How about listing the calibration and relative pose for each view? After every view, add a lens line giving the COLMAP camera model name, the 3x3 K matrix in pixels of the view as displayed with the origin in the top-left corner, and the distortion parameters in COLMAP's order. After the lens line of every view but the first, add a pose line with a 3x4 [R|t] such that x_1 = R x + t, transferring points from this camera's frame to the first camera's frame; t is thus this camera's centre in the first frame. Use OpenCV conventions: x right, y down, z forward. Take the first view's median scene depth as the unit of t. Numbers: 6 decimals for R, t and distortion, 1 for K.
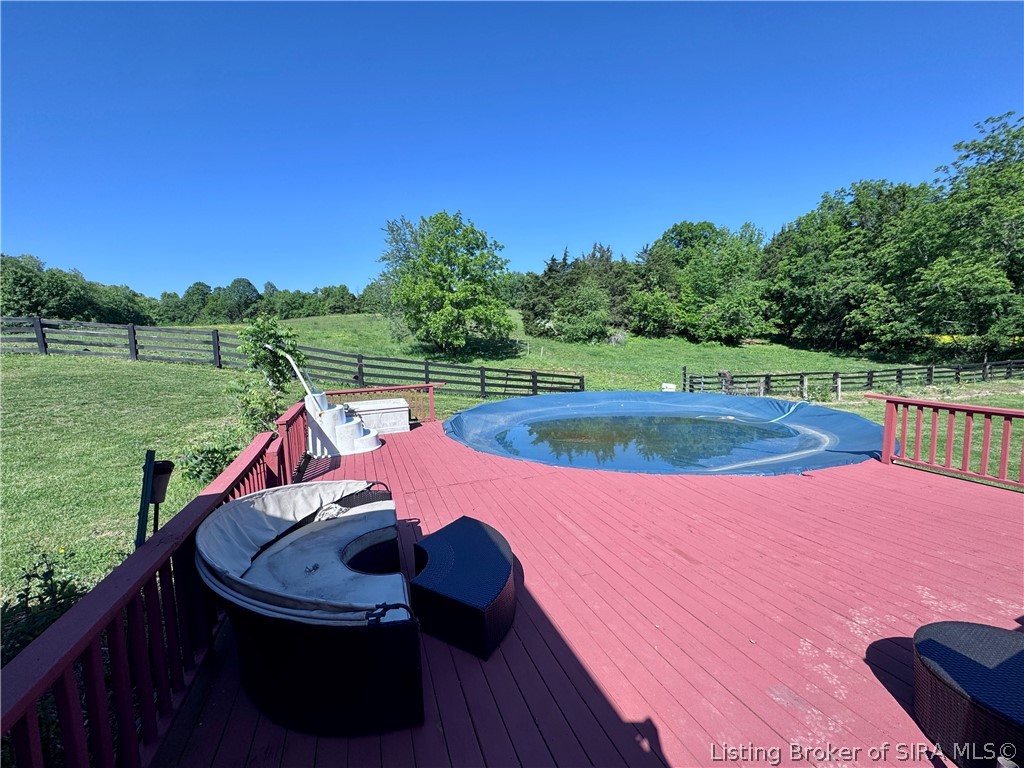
lens RADIAL K [[416.3, 0, 512.0], [0, 416.3, 385.5], [0, 0, 1]] dist [0.000679, -0.000440]
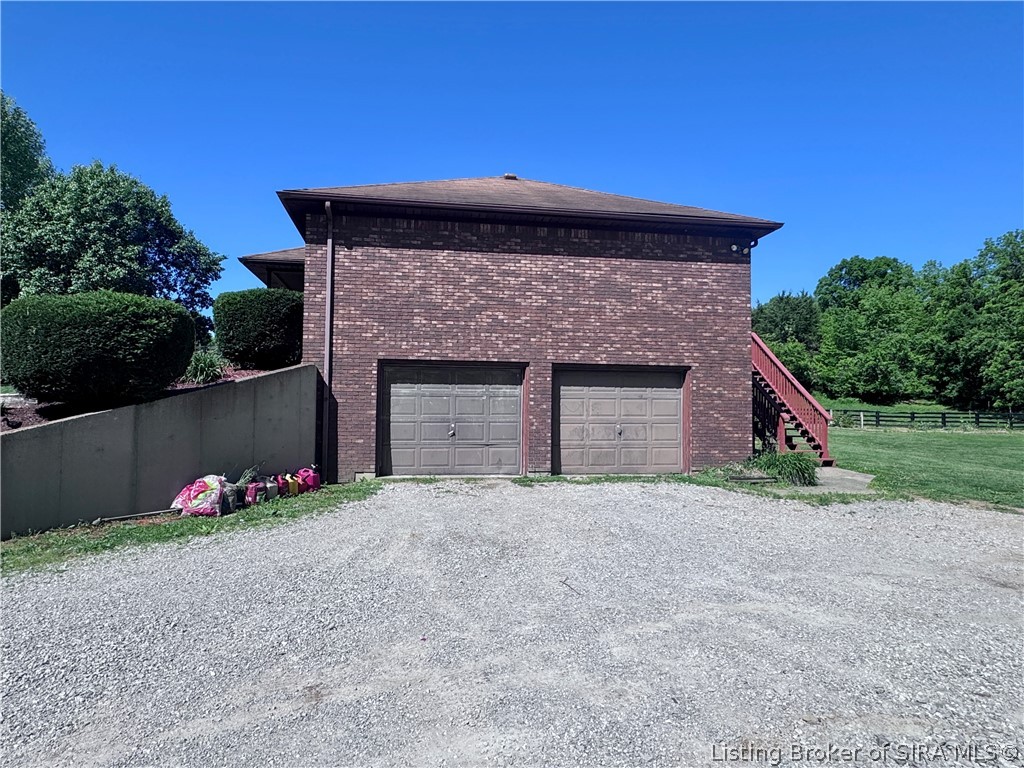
lens RADIAL K [[625.8, 0, 511.1], [0, 625.8, 384.1], [0, 0, 1]] dist [0.002886, 0.000606]
pose [[0.978296, 0.034958, -0.204240, 0.031436], [-0.062830, 0.989307, -0.131618, 0.089575], [0.197455, 0.141594, 0.970032, -0.468309]]
